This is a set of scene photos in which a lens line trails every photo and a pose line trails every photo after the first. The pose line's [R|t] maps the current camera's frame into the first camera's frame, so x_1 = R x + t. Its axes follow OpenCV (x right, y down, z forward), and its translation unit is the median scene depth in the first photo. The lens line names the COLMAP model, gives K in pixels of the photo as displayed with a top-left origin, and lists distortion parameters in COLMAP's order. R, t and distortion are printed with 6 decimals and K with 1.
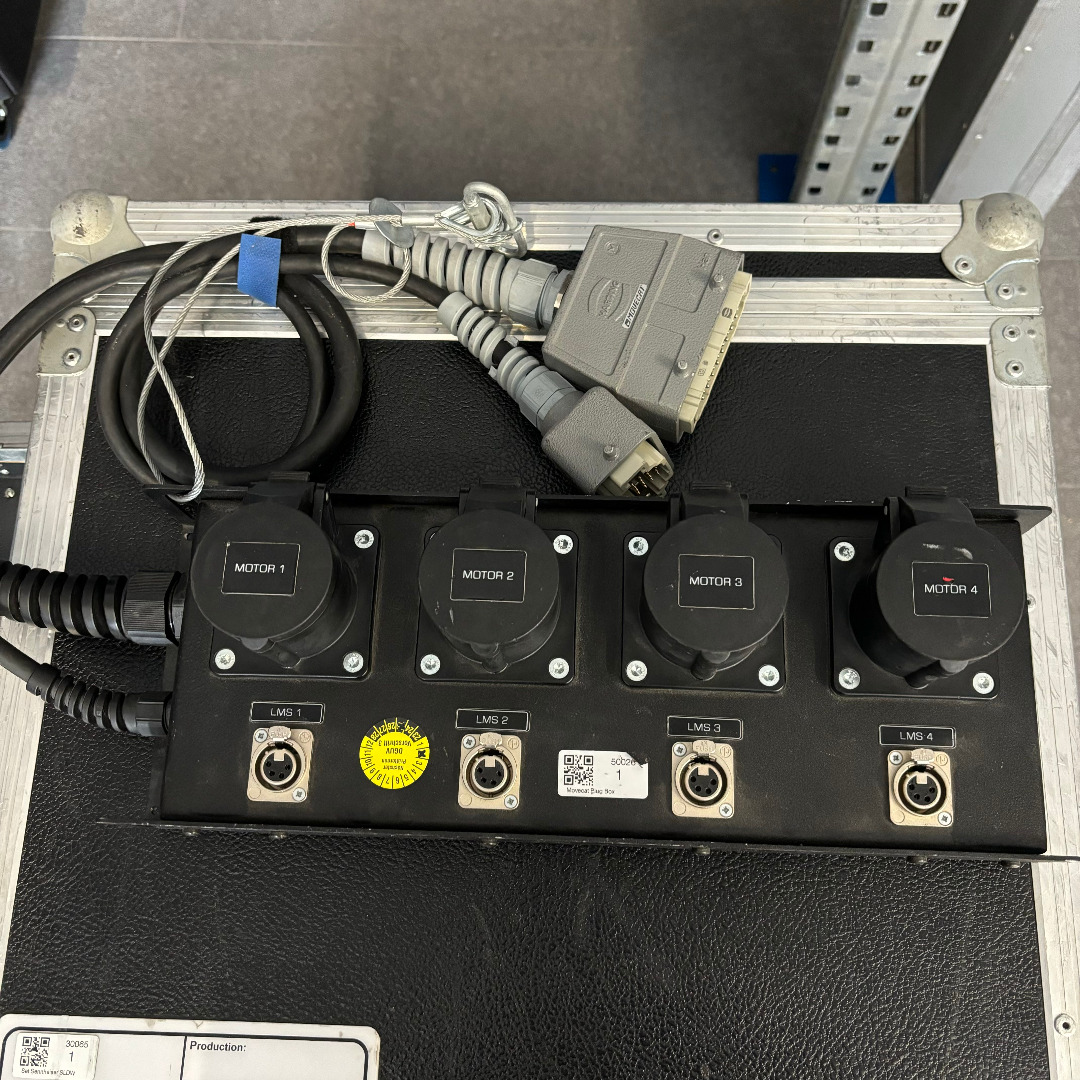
lens RADIAL K [[1137.1, 0, 537.6], [0, 1137.1, 540.2], [0, 0, 1]] dist [-0.042913, 0.000000]
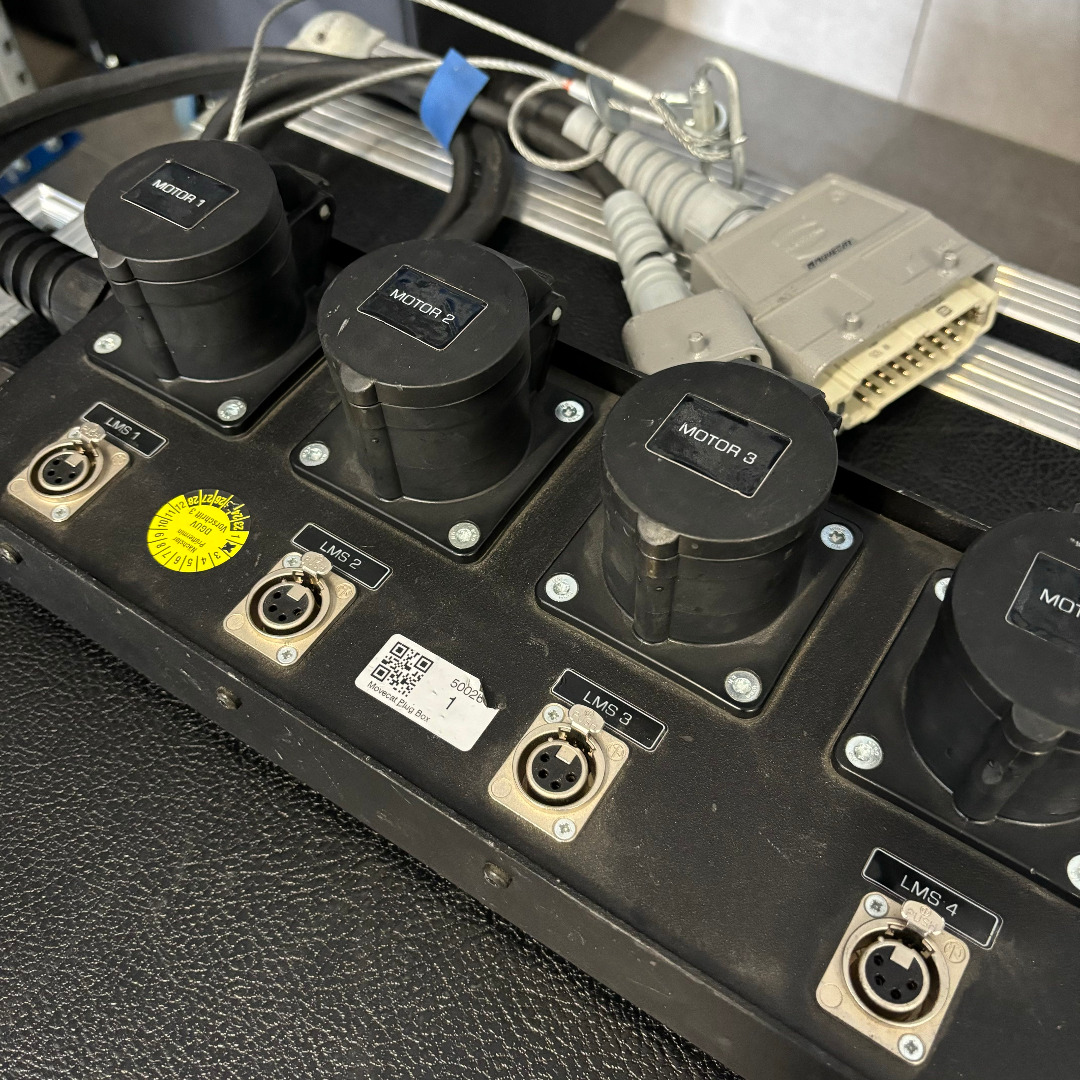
lens RADIAL K [[1137.1, 0, 541.6], [0, 1137.1, 542.7], [0, 0, 1]] dist [-0.042913, 0.000000]
pose [[0.854400, 0.435485, -0.283467, 0.251999], [-0.499934, 0.837661, -0.219975, 0.244087], [0.141653, 0.329661, 0.933412, 0.395294]]
